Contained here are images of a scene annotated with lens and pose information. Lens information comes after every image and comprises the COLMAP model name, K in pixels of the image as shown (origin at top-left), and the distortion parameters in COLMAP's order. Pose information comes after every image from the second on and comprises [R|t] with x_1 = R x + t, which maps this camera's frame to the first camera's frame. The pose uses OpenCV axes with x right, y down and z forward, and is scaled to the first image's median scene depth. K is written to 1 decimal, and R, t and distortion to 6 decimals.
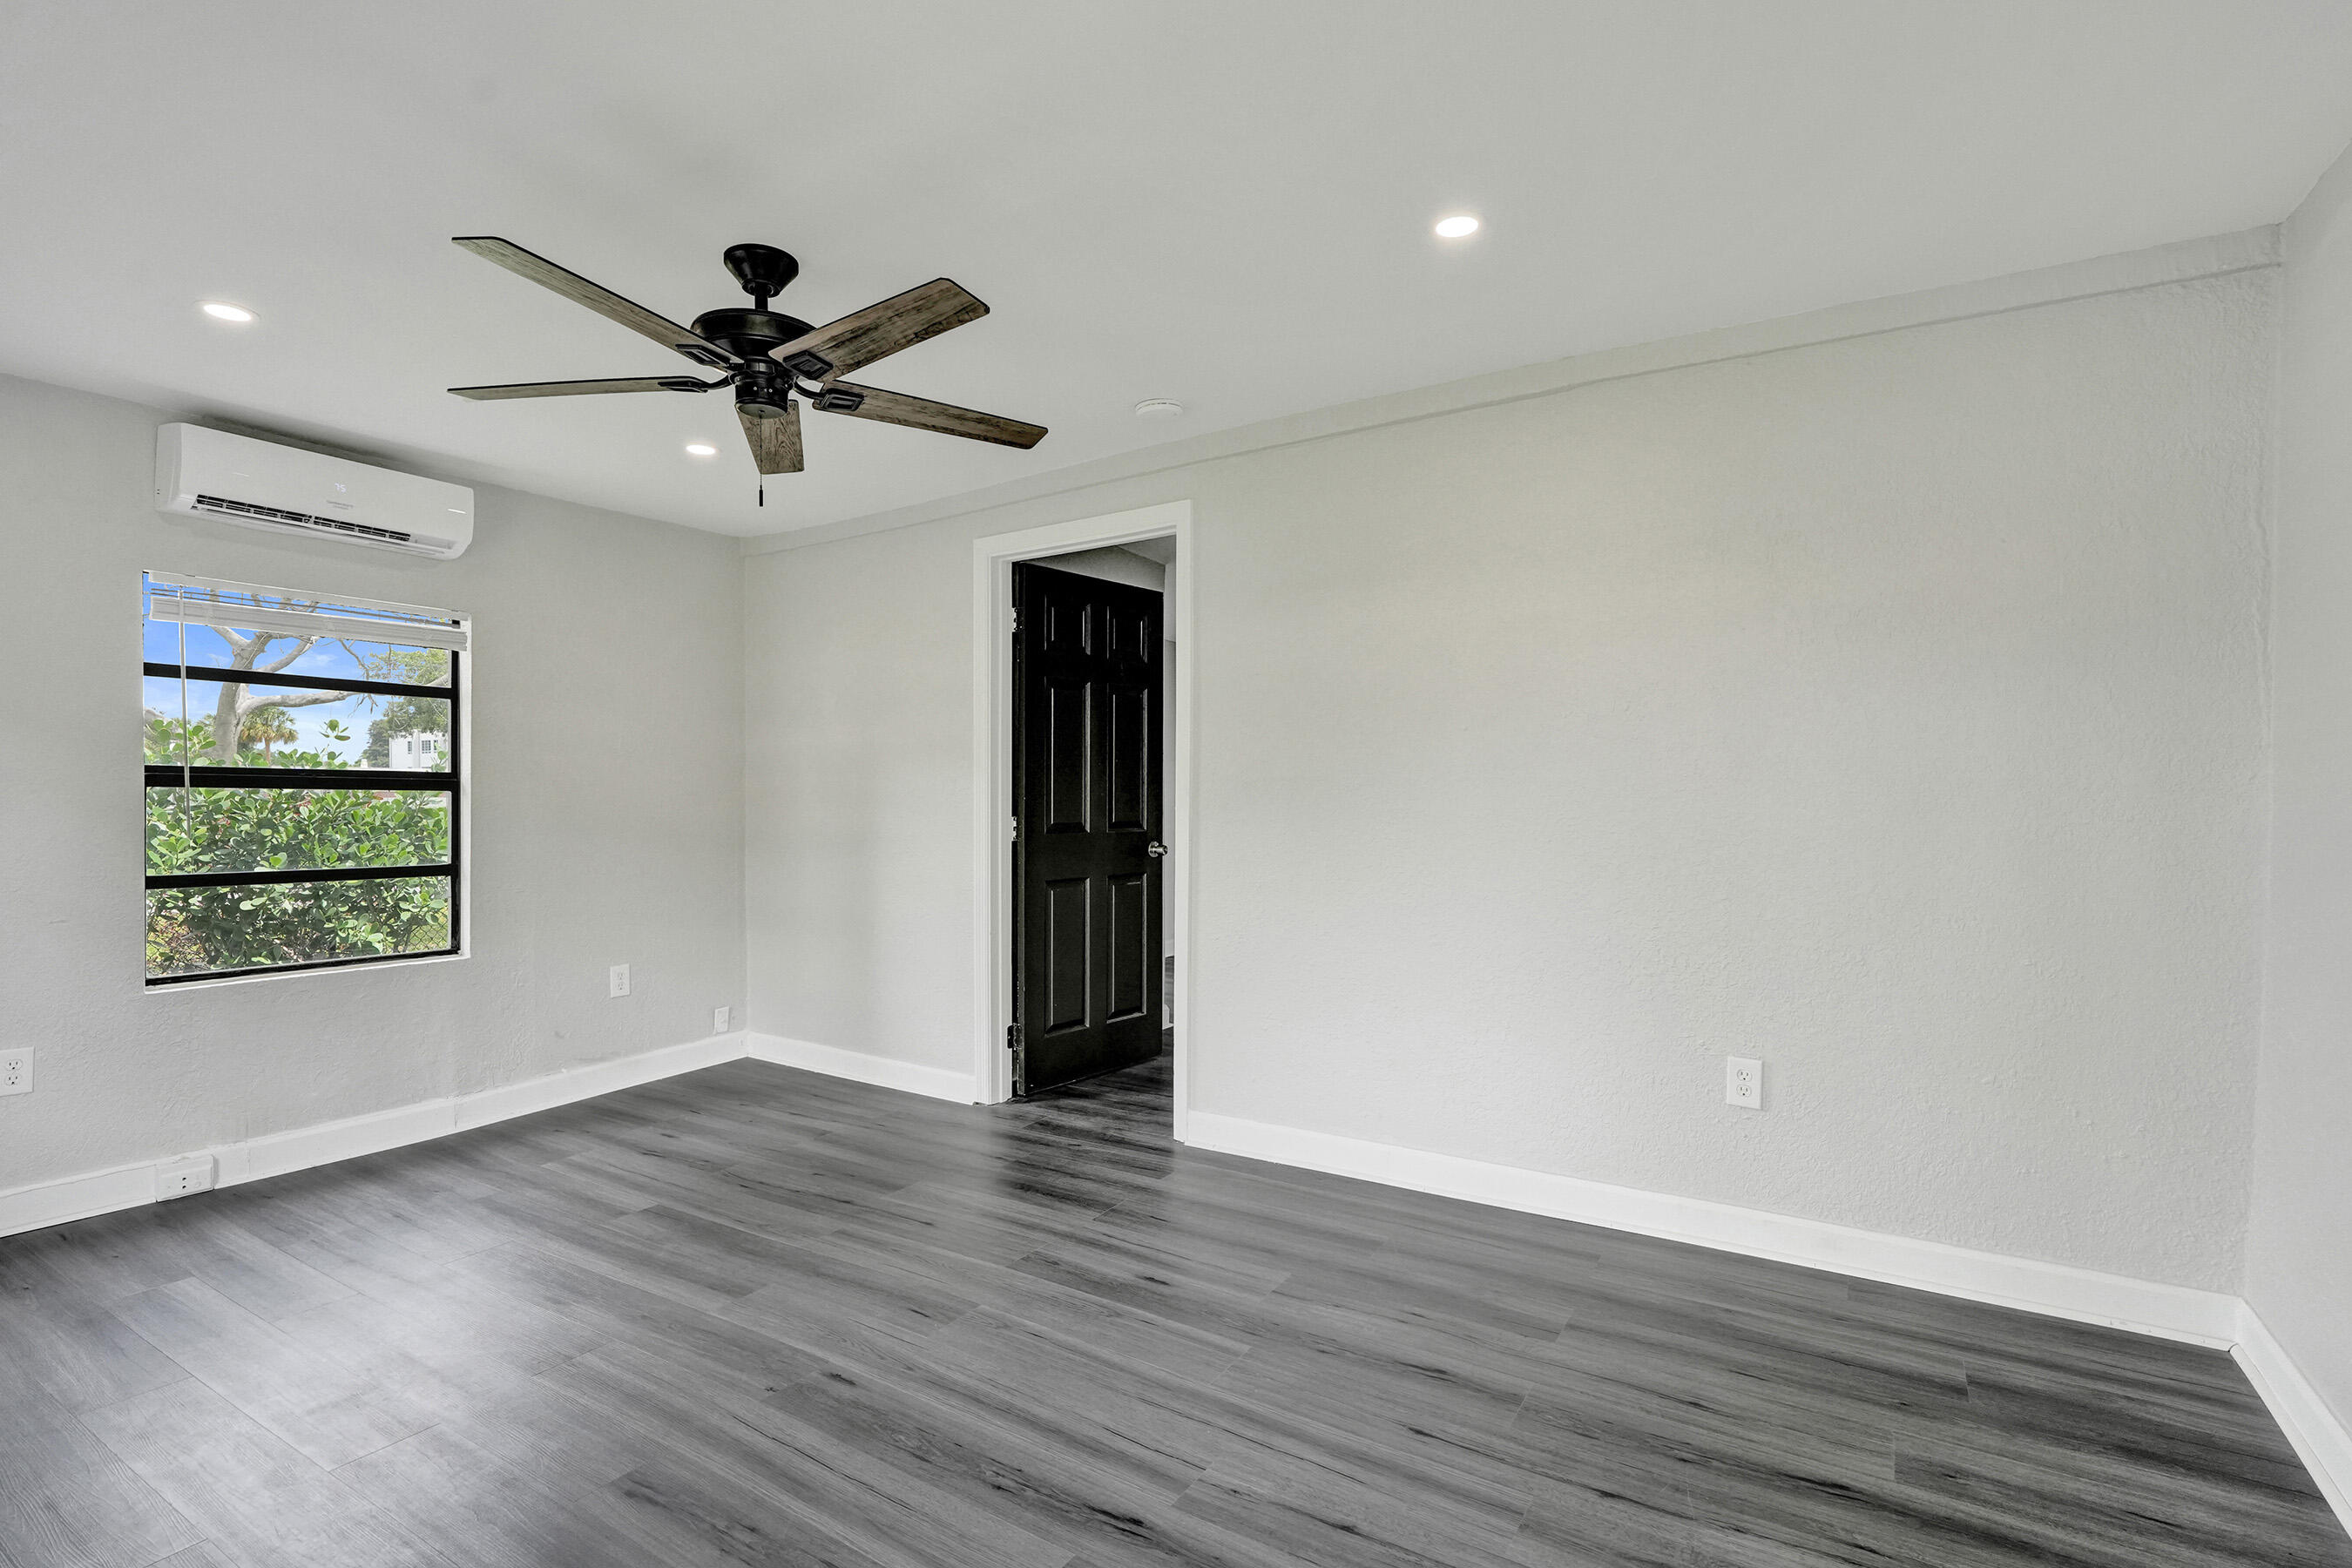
lens RADIAL K [[1102.0, 0, 1173.4], [0, 1102.0, 805.2], [0, 0, 1]] dist [-0.005579, -0.000859]
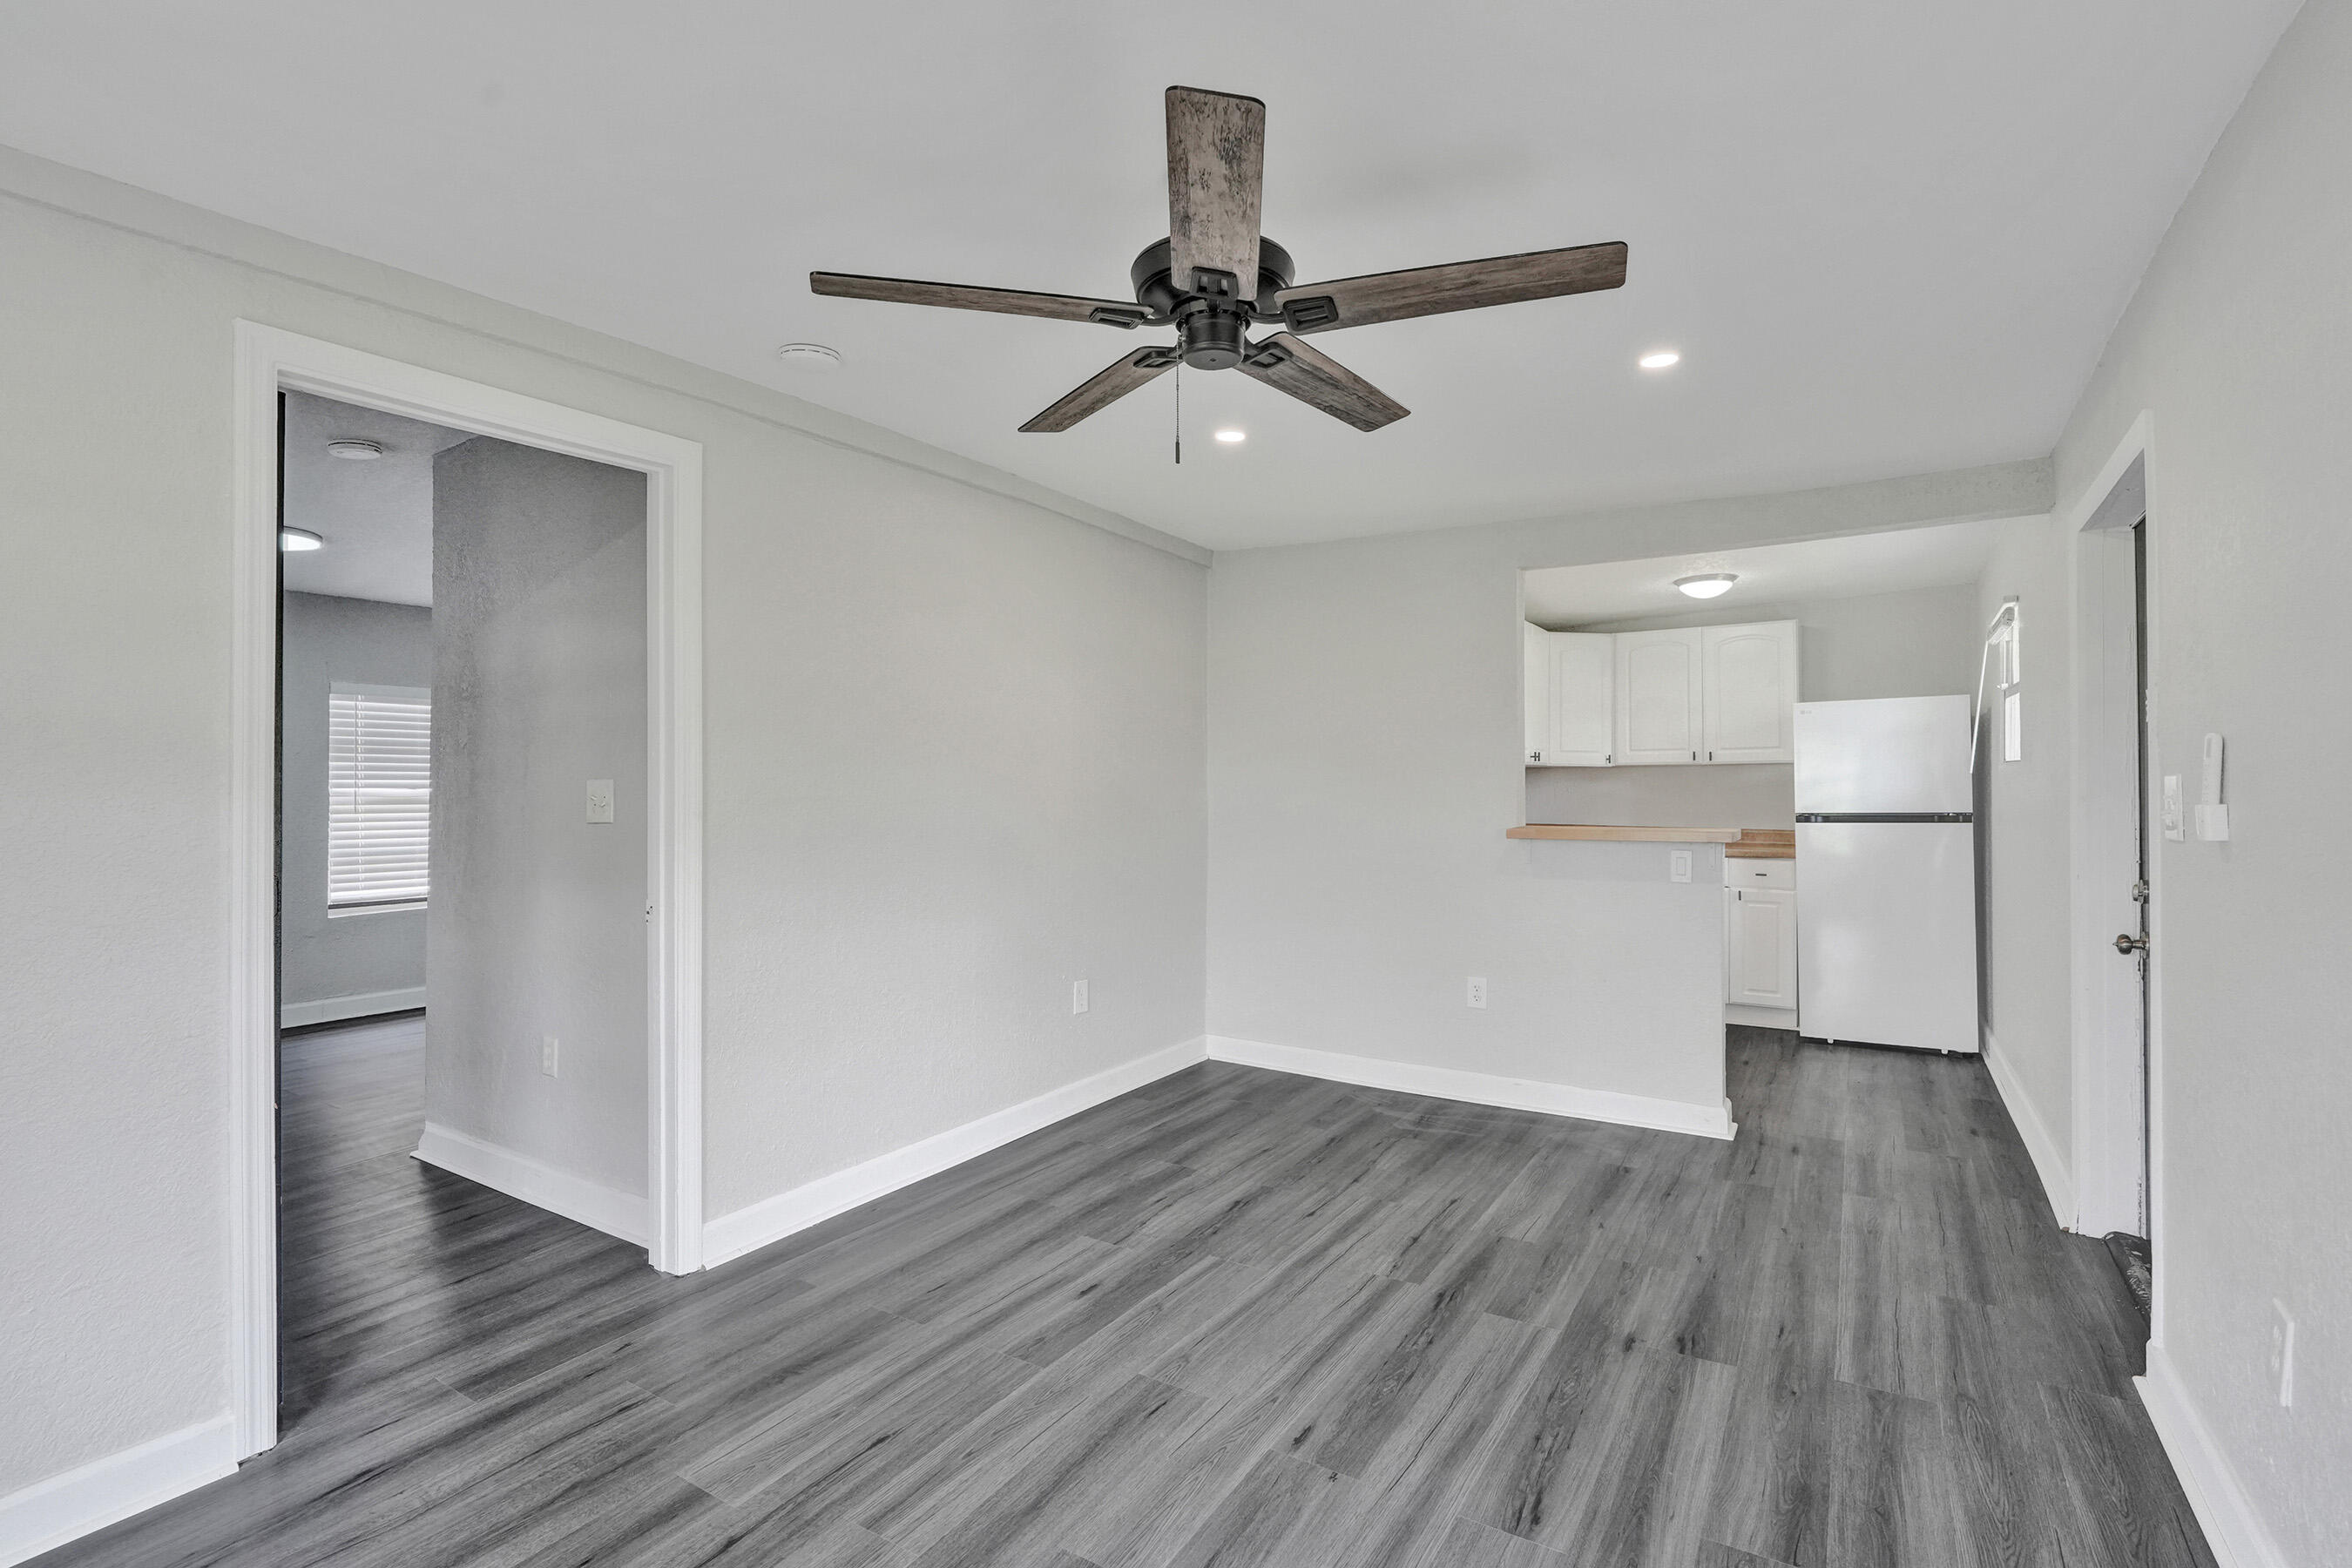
lens RADIAL K [[1096.1, 0, 1172.0], [0, 1096.1, 780.5], [0, 0, 1]] dist [-0.004179, 0.000503]
pose [[-0.002244, 0.005273, 0.999984, -0.837314], [0.012374, 0.999910, -0.005245, -0.030202], [-0.999921, 0.012362, -0.002309, 0.738190]]
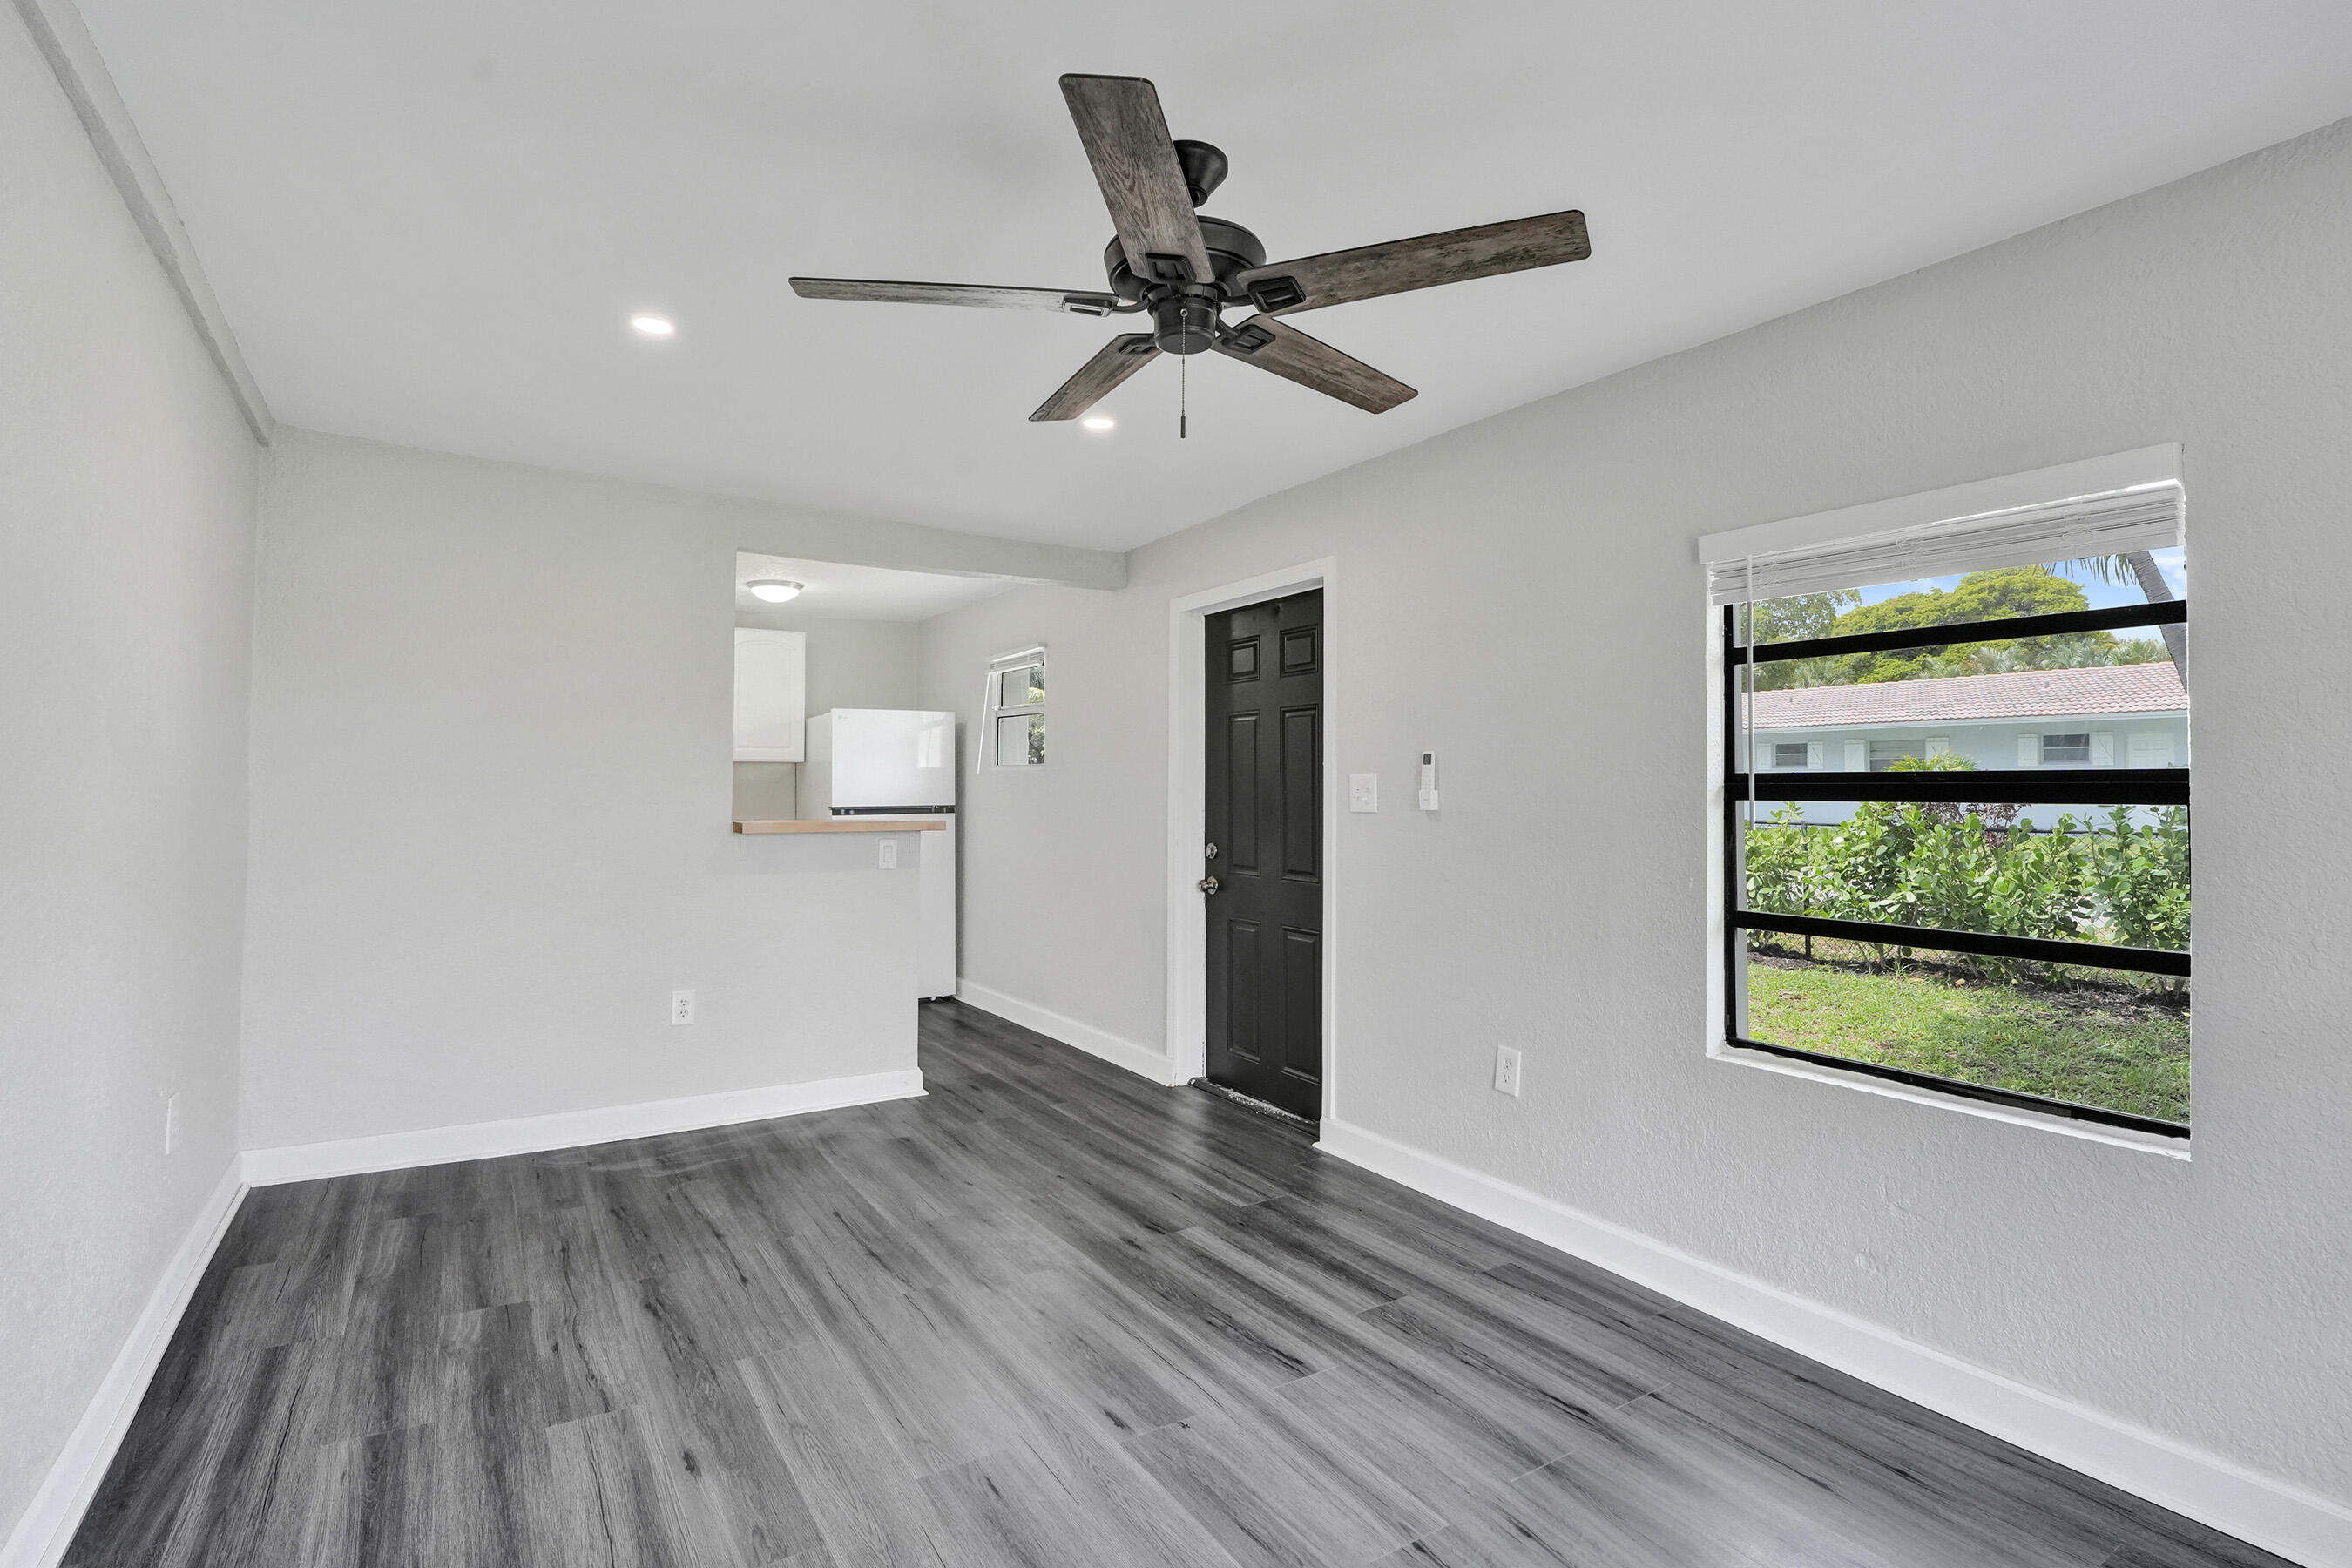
lens RADIAL K [[1124.6, 0, 1156.2], [0, 1124.6, 781.2], [0, 0, 1]] dist [-0.008623, -0.000185]
pose [[-0.900525, -0.000721, 0.434804, -0.504374], [-0.000668, 1.000000, 0.000274, -0.022589], [-0.434804, -0.000044, -0.900525, 1.240362]]
